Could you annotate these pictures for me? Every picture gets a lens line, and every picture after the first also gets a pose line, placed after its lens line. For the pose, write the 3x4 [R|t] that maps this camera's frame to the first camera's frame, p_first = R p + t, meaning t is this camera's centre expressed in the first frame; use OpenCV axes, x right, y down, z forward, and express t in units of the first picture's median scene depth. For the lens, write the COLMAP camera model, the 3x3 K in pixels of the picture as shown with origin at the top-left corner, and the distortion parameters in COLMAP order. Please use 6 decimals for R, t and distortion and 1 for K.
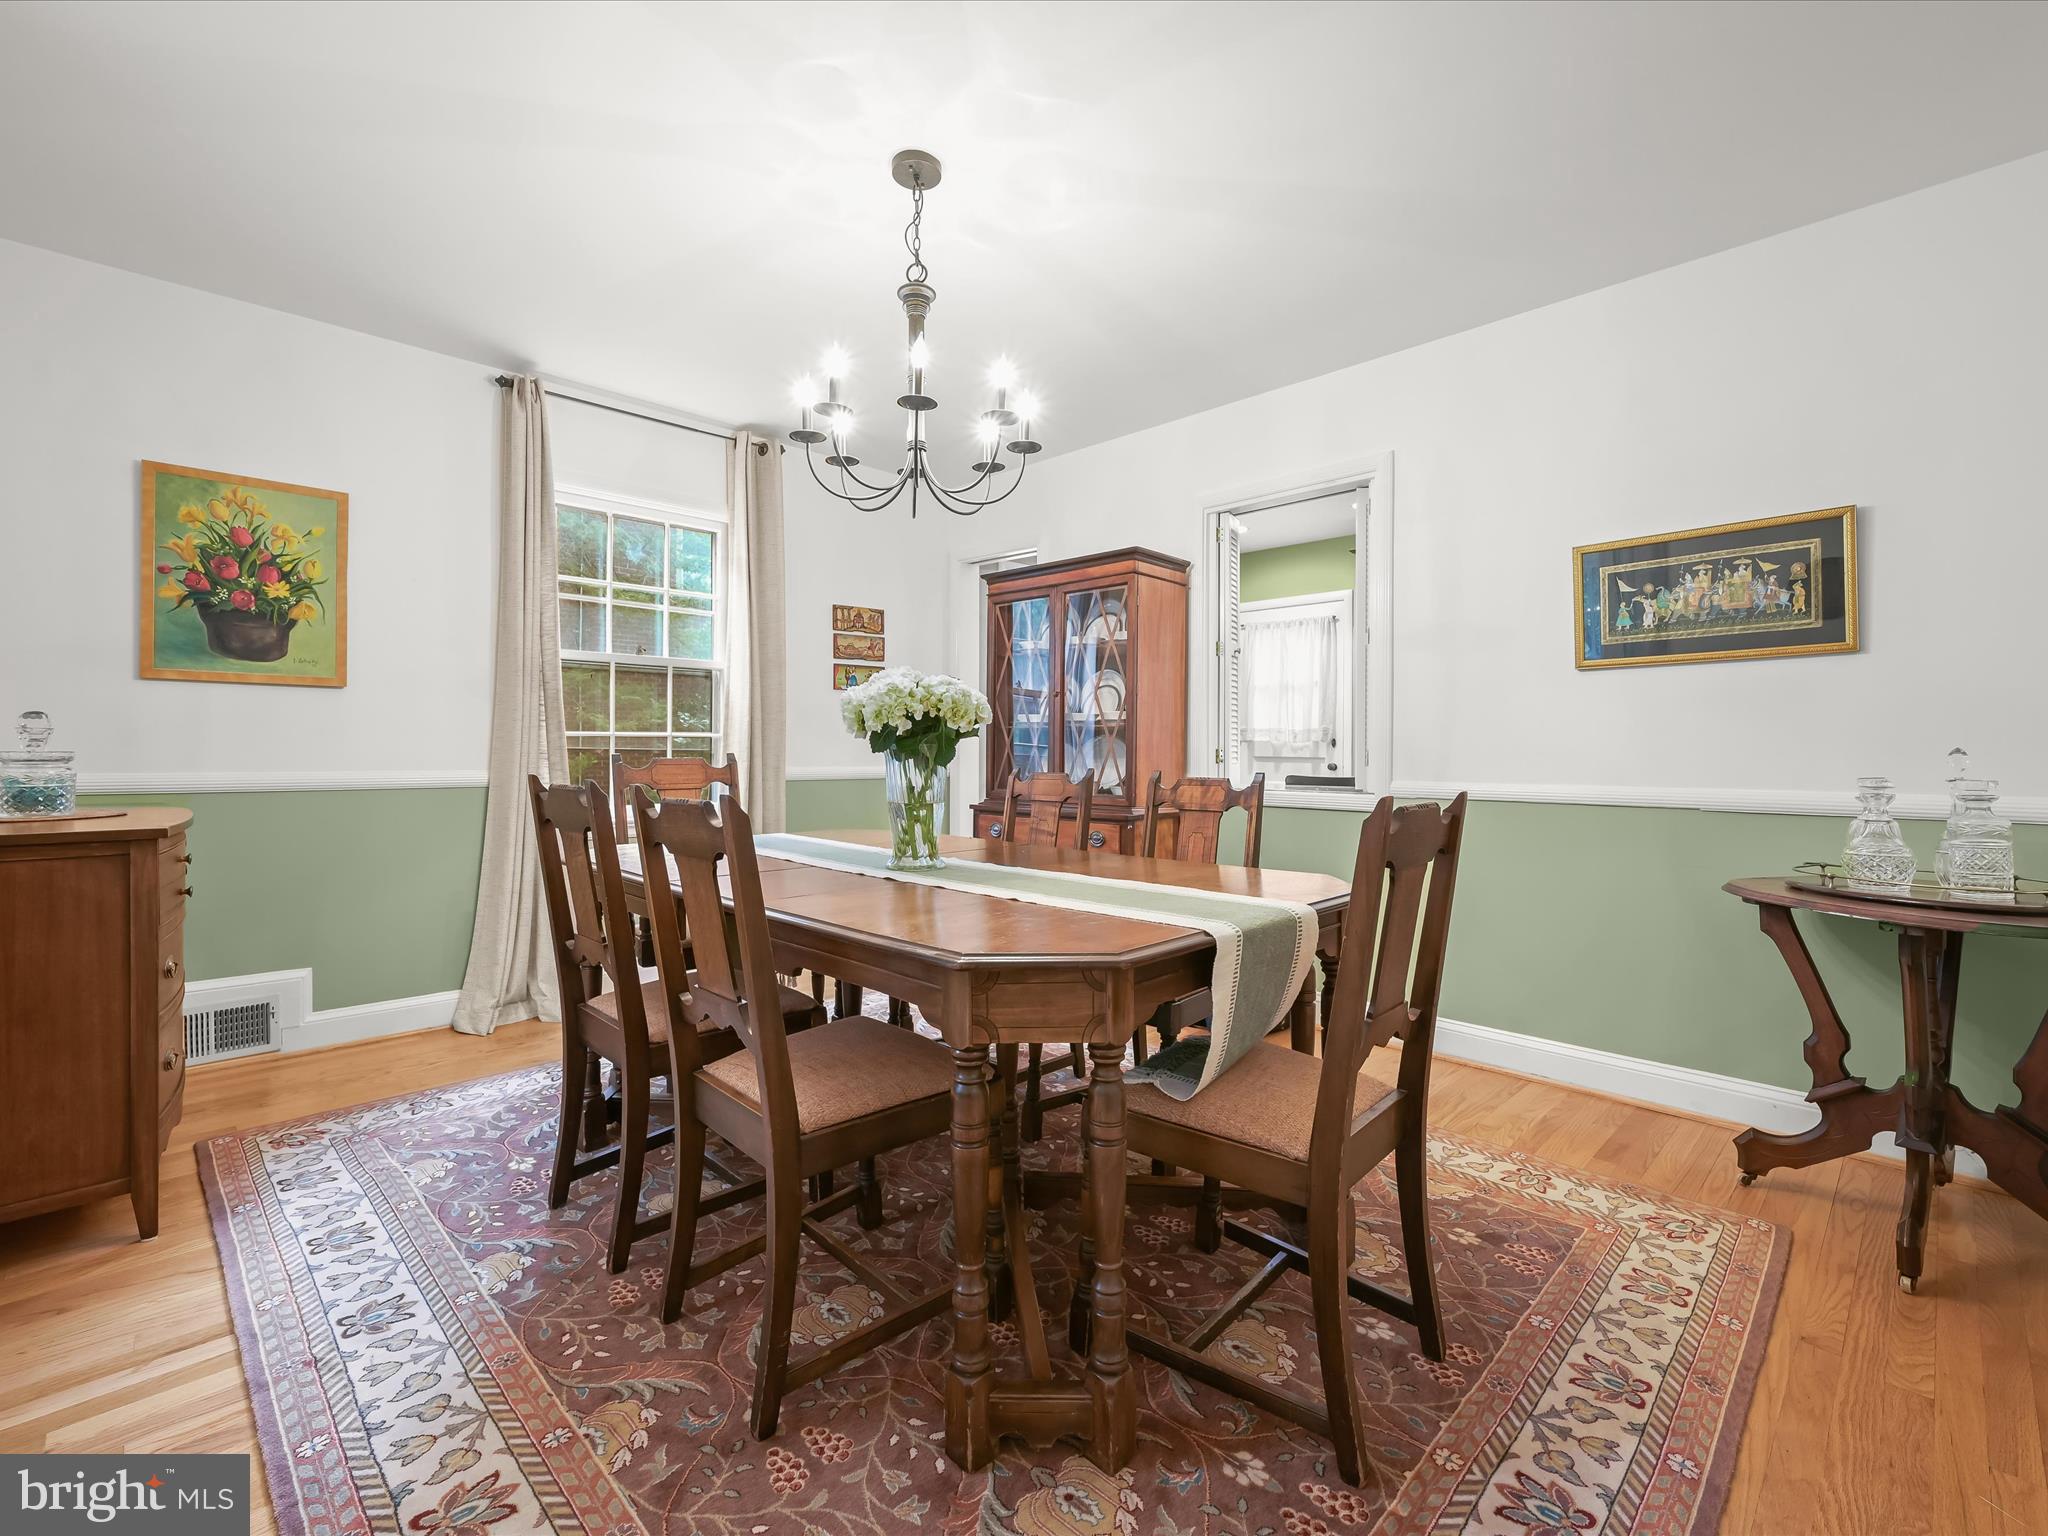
lens RADIAL K [[903.5, 0, 1028.7], [0, 903.5, 771.8], [0, 0, 1]] dist [-0.001079, 0.000188]
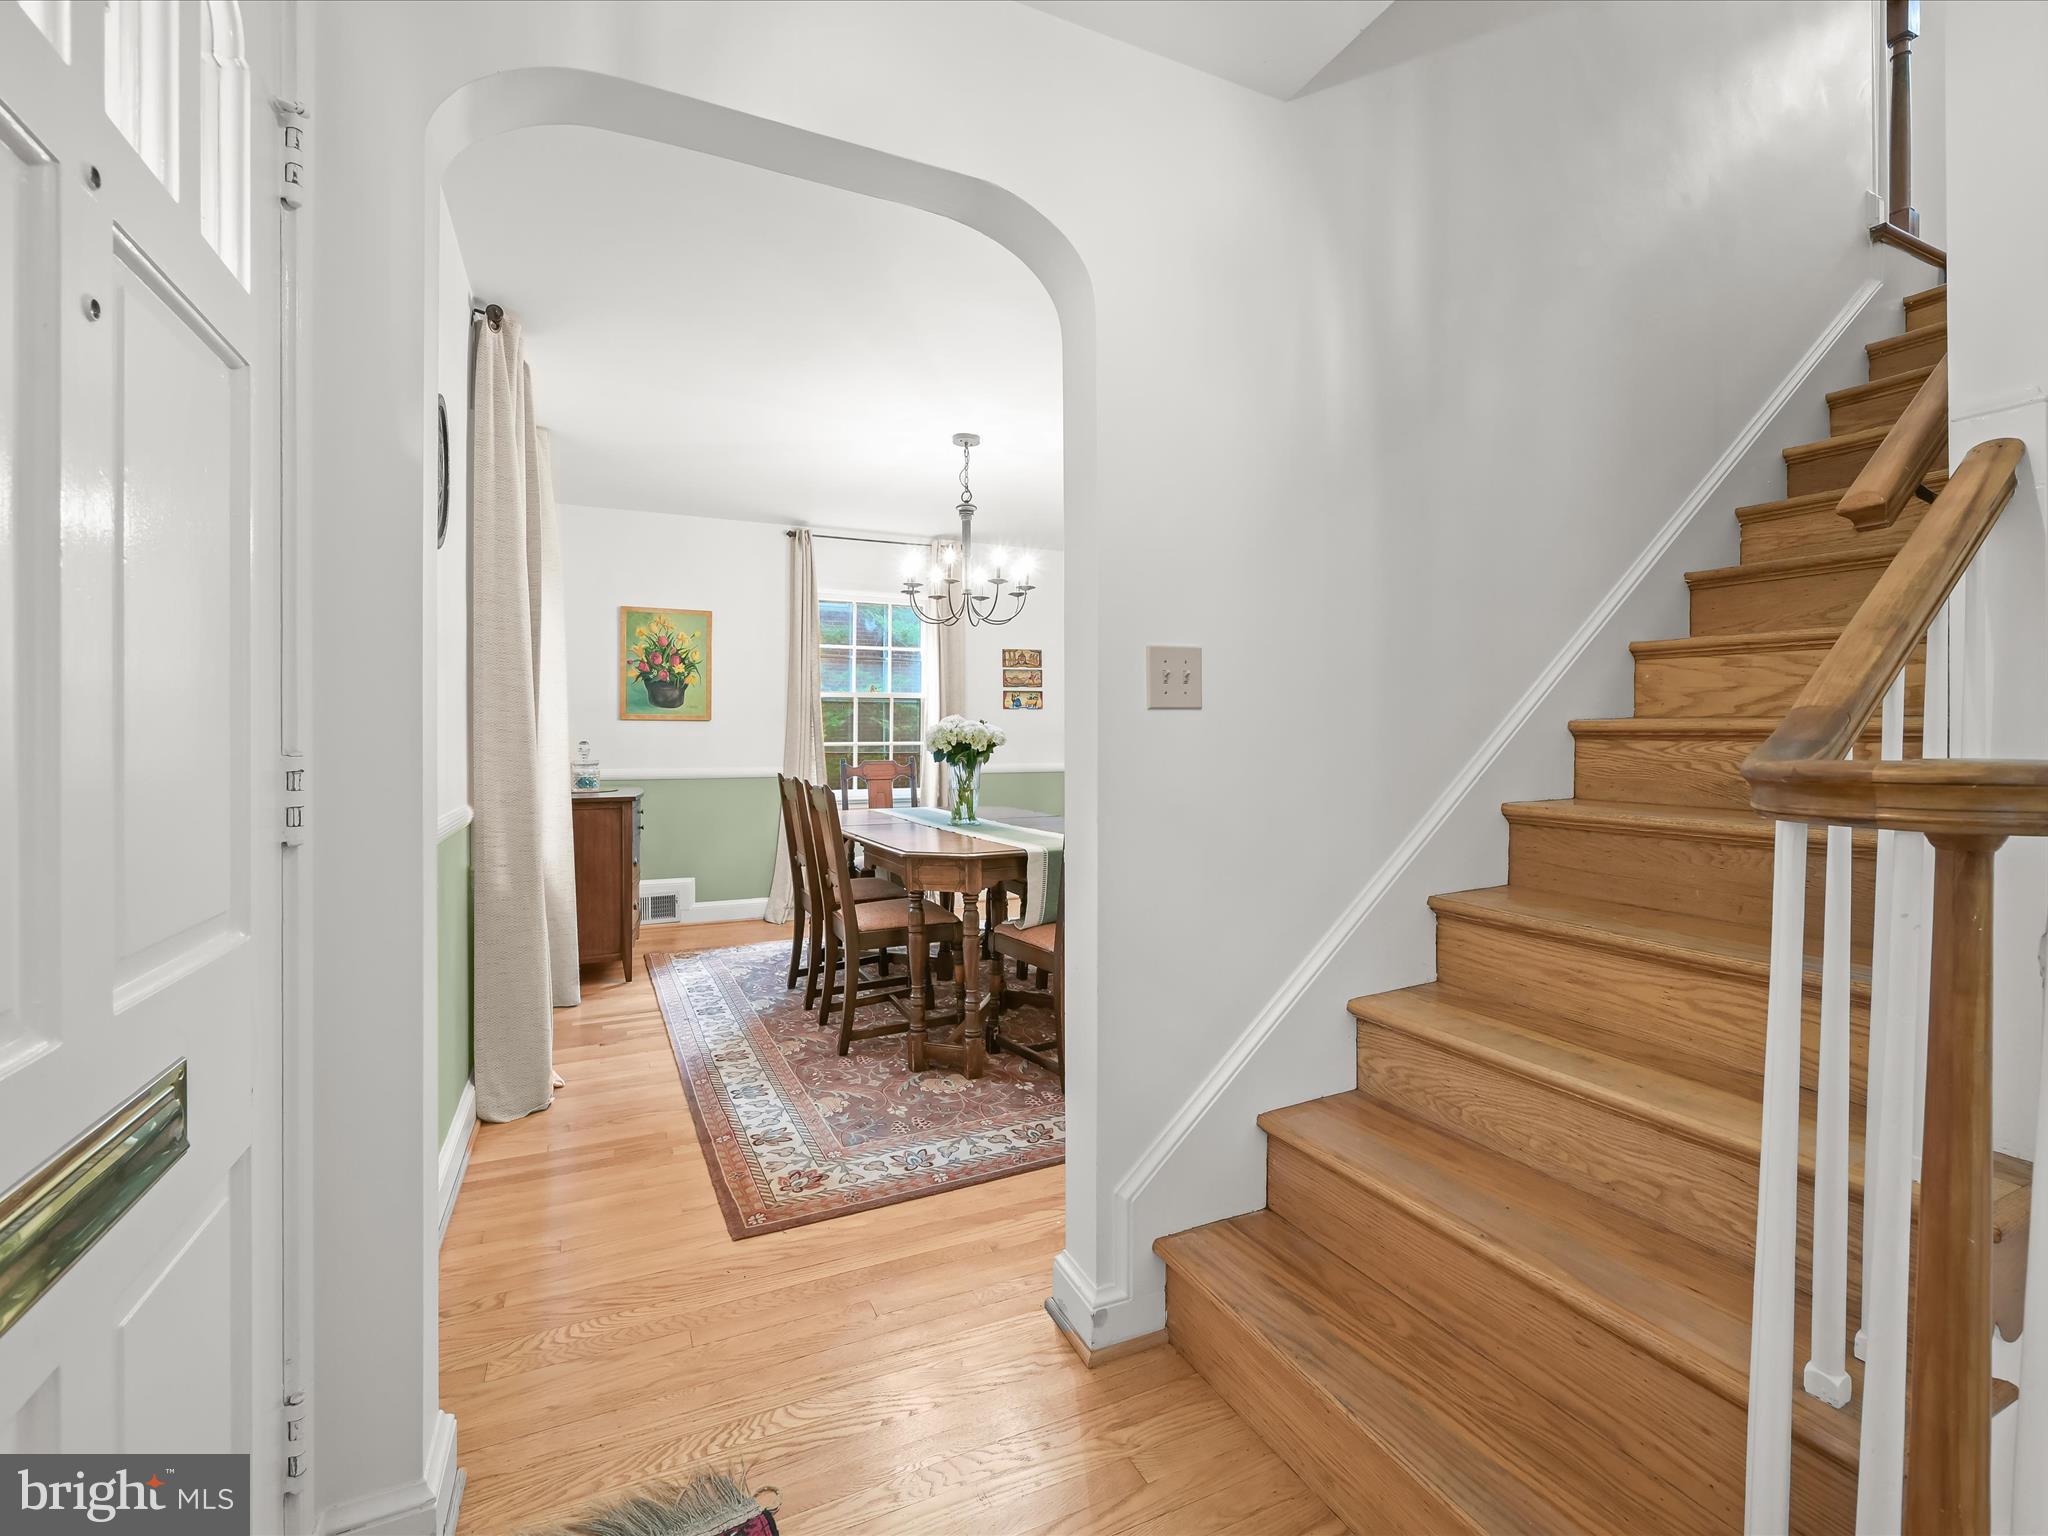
lens RADIAL K [[907.1, 0, 1027.5], [0, 907.1, 761.2], [0, 0, 1]] dist [-0.000050, 0.000056]
pose [[0.944616, 0.002107, -0.328170, 0.624527], [-0.001436, 0.999996, 0.002288, -0.027589], [0.328174, -0.001690, 0.944616, -0.718877]]
